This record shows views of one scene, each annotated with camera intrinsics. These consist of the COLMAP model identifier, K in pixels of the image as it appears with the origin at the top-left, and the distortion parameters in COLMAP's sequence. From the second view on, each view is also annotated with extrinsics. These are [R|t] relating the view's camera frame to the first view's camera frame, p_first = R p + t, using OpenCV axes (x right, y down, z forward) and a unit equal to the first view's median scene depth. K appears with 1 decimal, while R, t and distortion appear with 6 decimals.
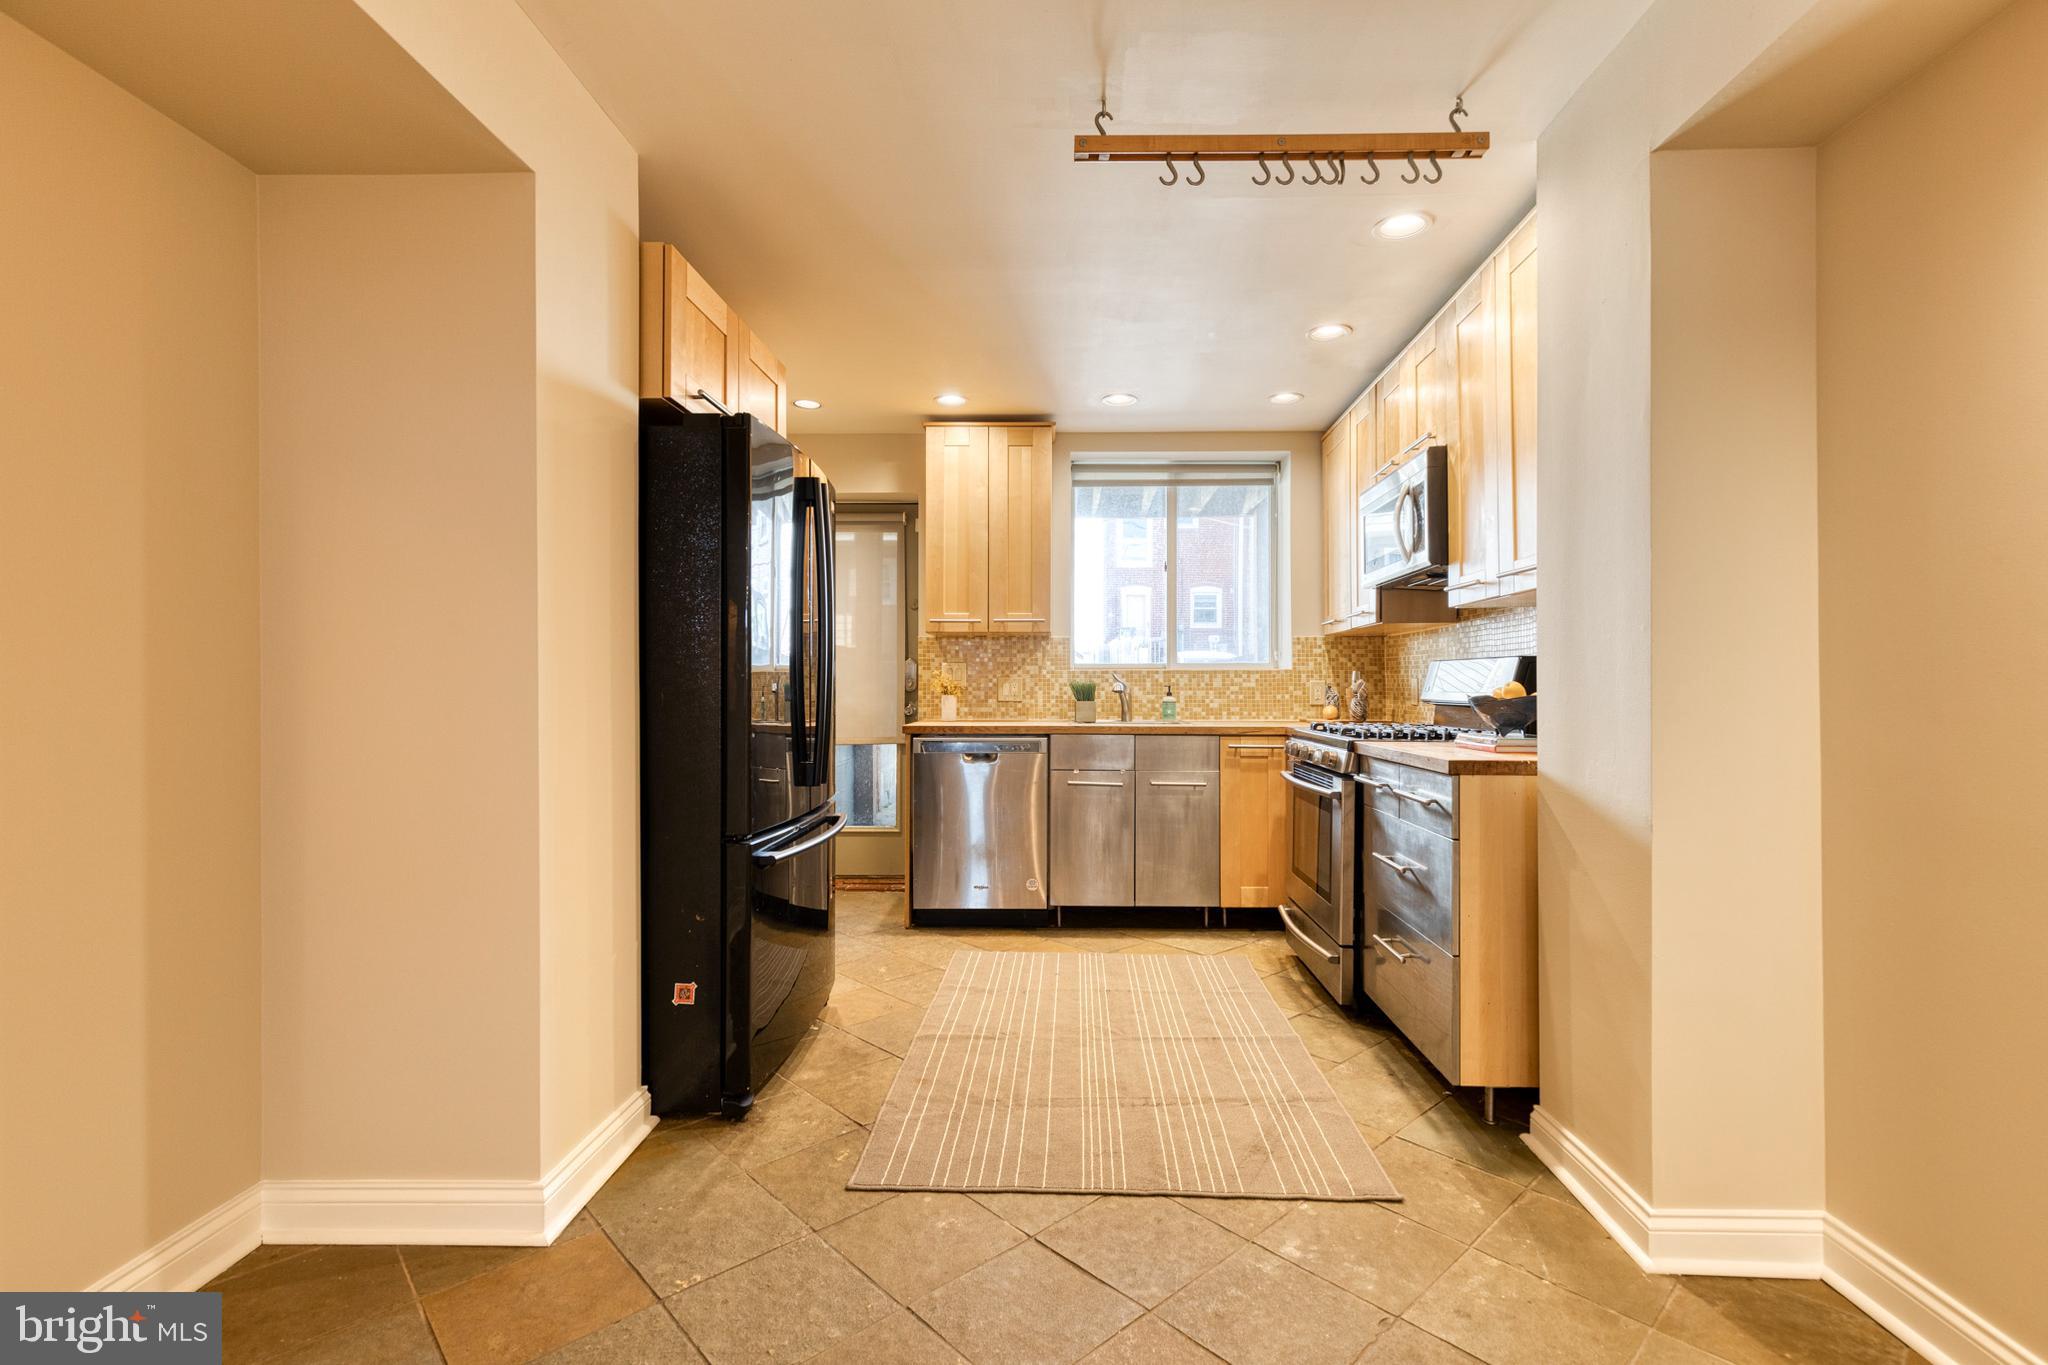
lens RADIAL K [[921.2, 0, 1044.8], [0, 921.2, 681.8], [0, 0, 1]] dist [0.006693, -0.000159]
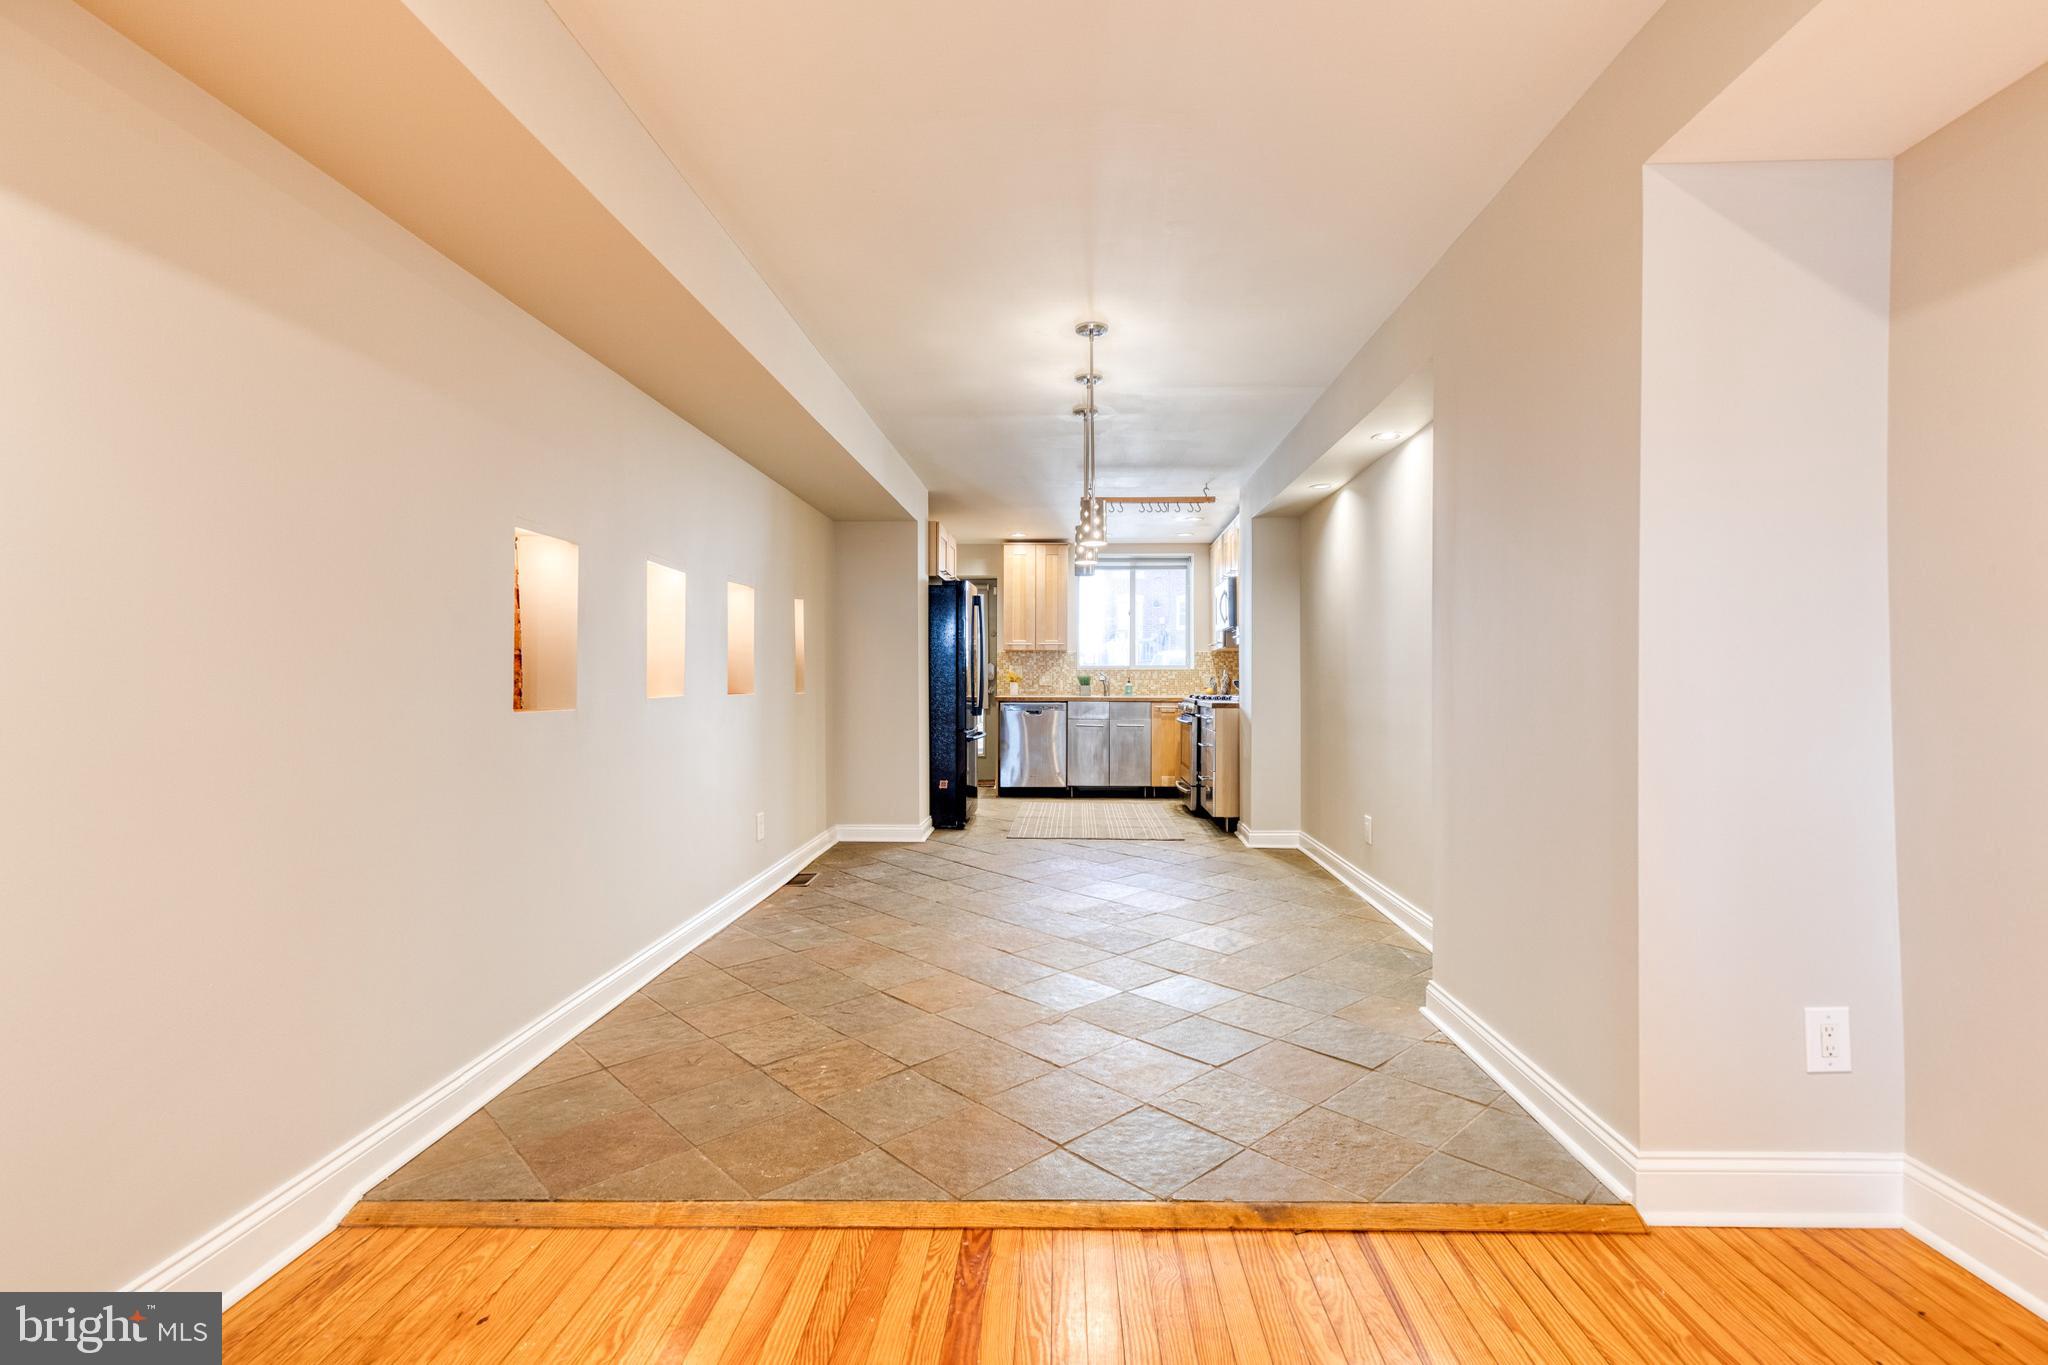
lens RADIAL K [[921.2, 0, 1044.8], [0, 921.2, 681.8], [0, 0, 1]] dist [0.006693, -0.000159]
pose [[0.999994, 0.001230, -0.003249, -0.037419], [-0.001212, 0.999984, 0.005440, 0.002997], [0.003256, -0.005436, 0.999980, -1.014007]]
